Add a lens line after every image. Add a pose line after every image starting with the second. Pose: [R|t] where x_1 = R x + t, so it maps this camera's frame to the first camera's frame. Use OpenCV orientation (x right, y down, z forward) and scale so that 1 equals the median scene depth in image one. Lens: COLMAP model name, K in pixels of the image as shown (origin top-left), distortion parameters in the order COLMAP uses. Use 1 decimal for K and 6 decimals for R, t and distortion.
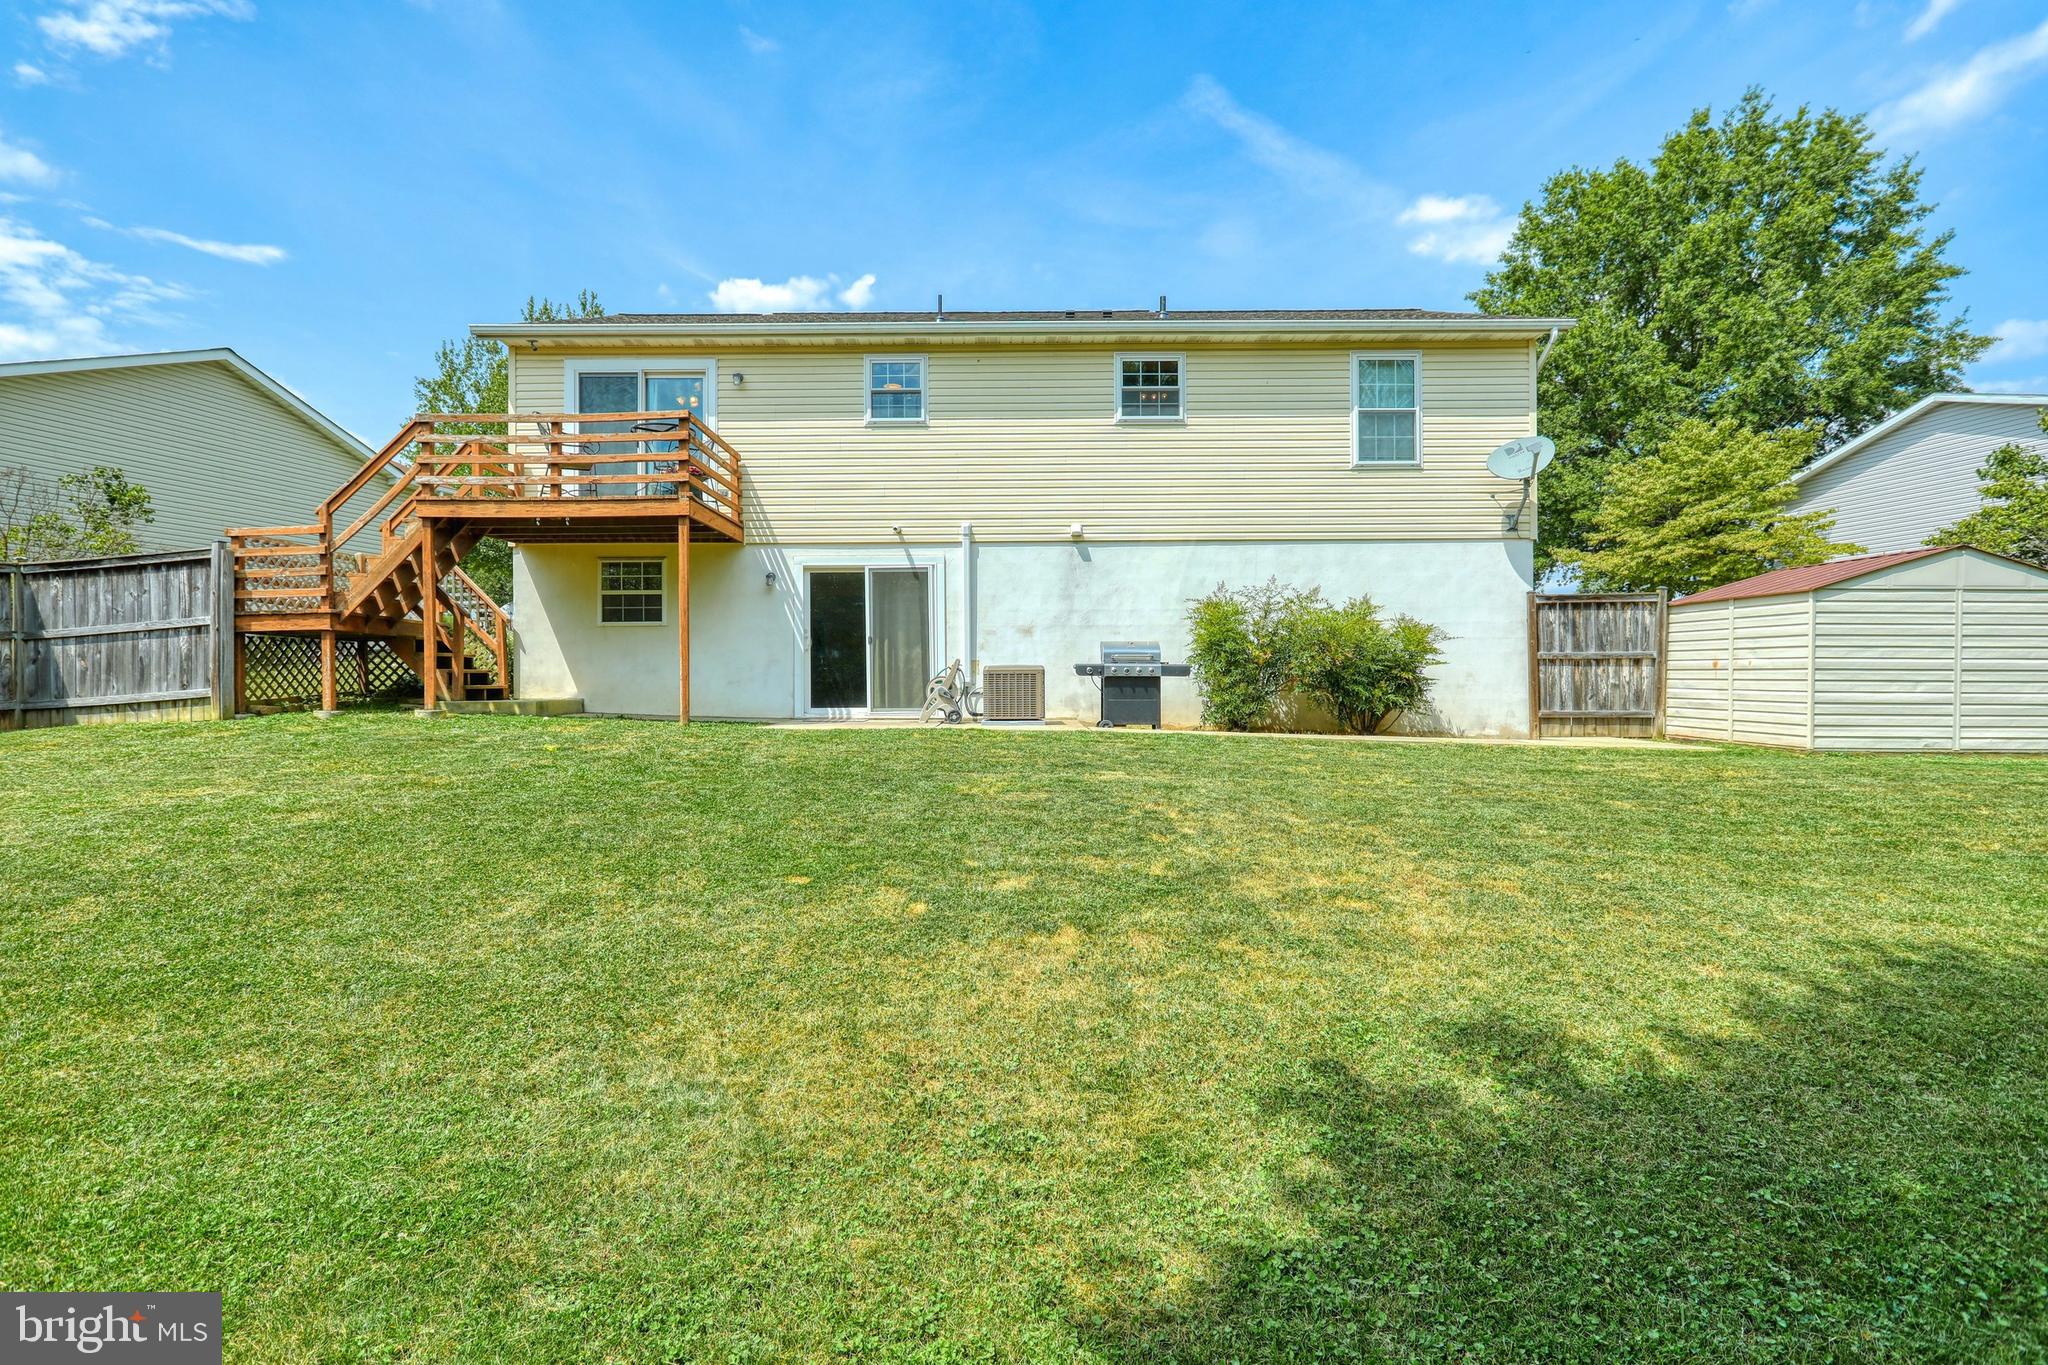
lens RADIAL K [[978.9, 0, 1031.0], [0, 978.9, 680.3], [0, 0, 1]] dist [0.001121, 0.000573]
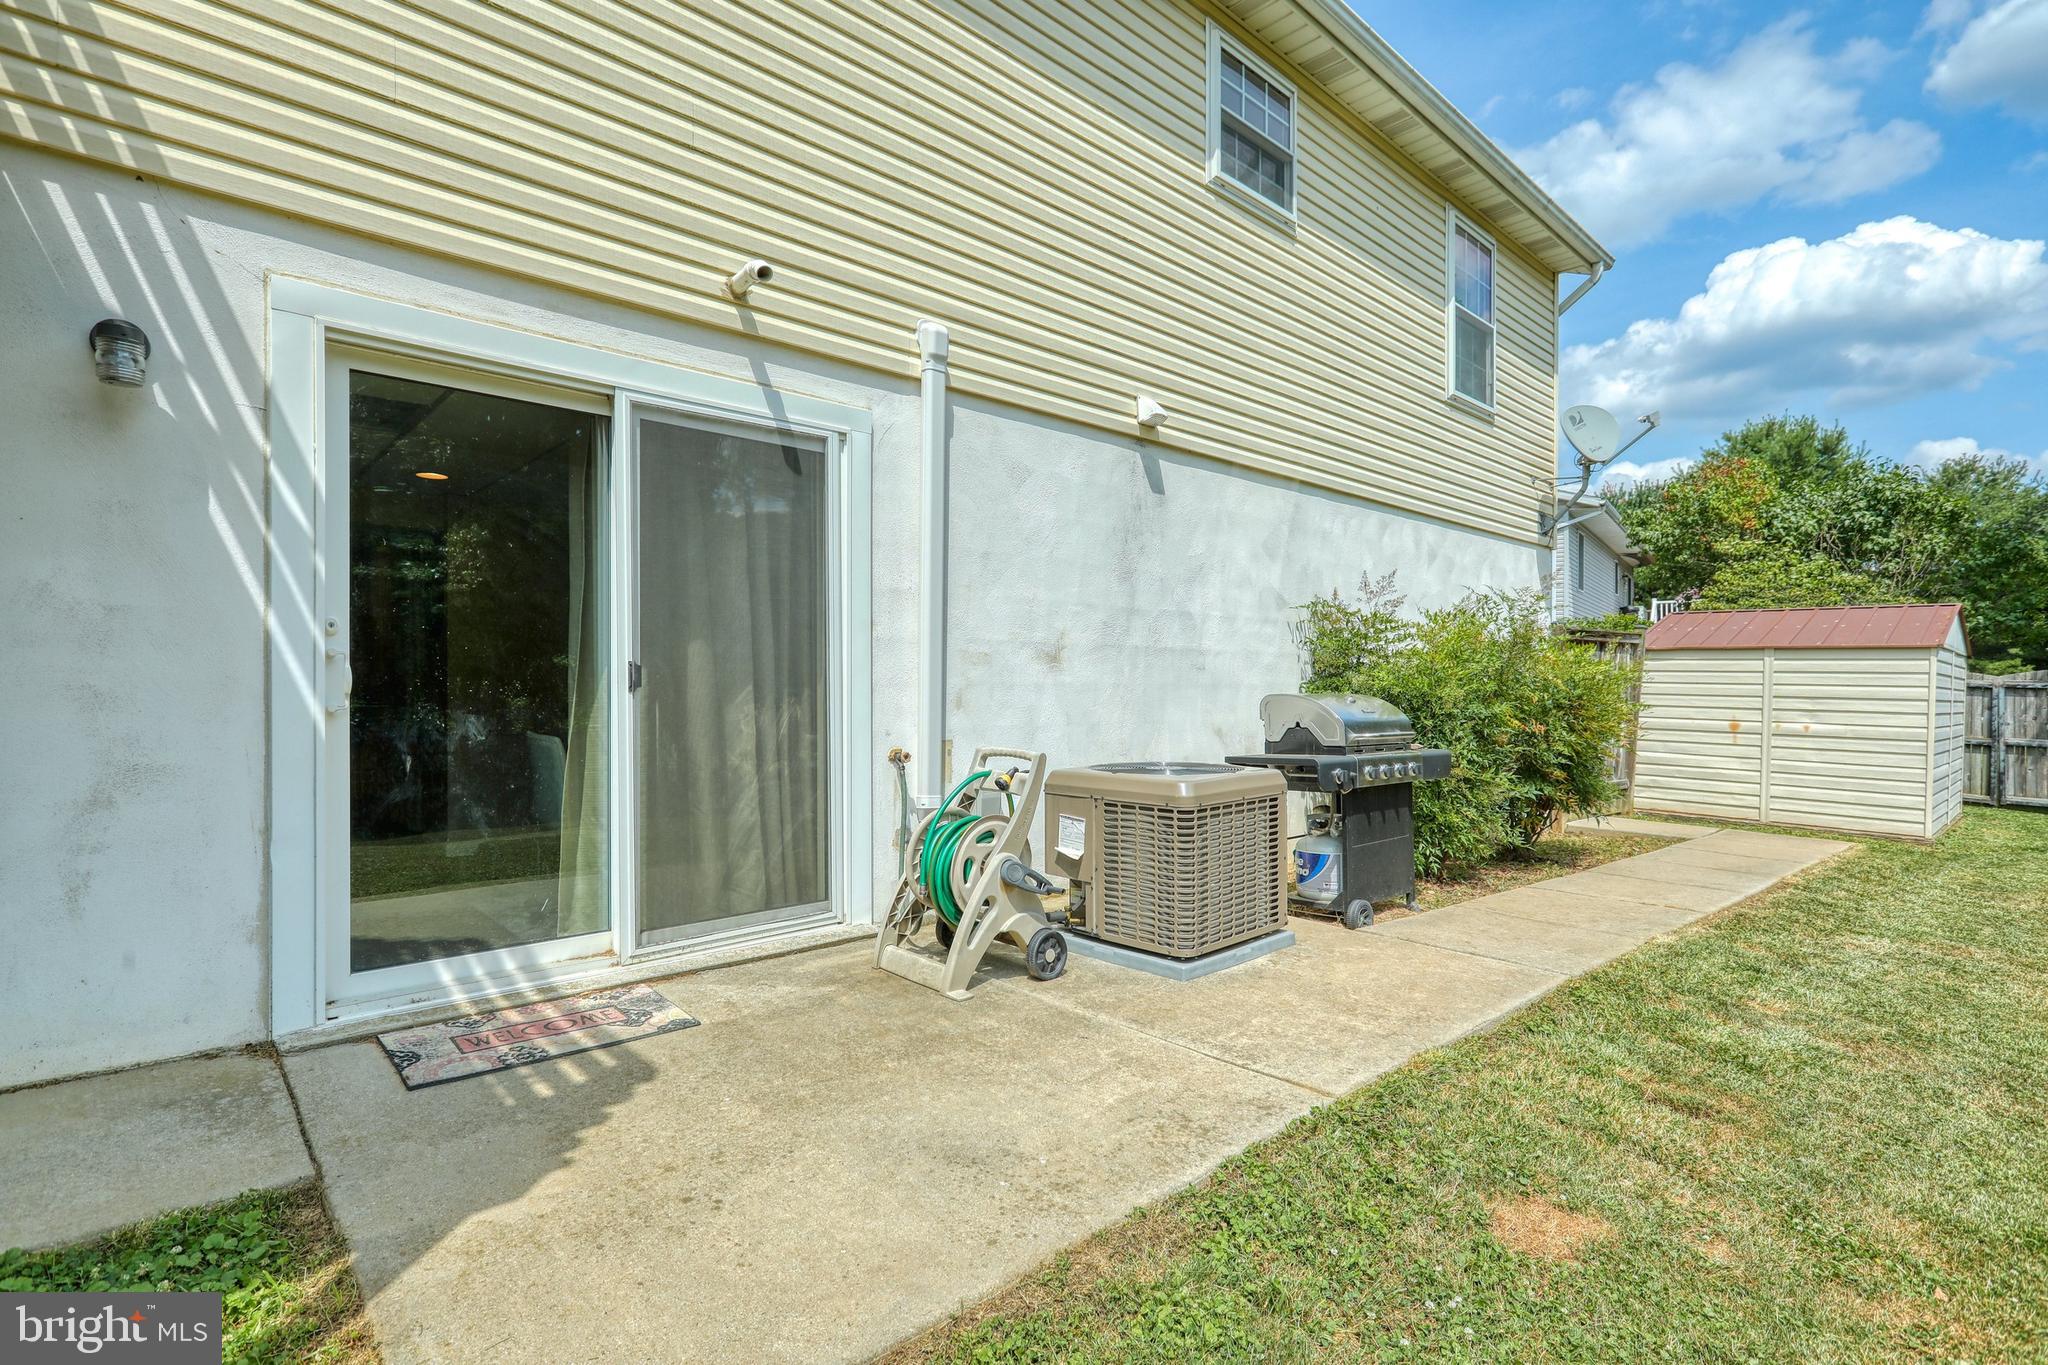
lens RADIAL K [[978.9, 0, 1014.2], [0, 978.9, 688.0], [0, 0, 1]] dist [0.001121, 0.000573]
pose [[0.721274, 0.004013, 0.692639, -0.273685], [-0.016435, 0.999801, 0.011322, -0.042627], [-0.692455, -0.019550, 0.721196, 0.741467]]
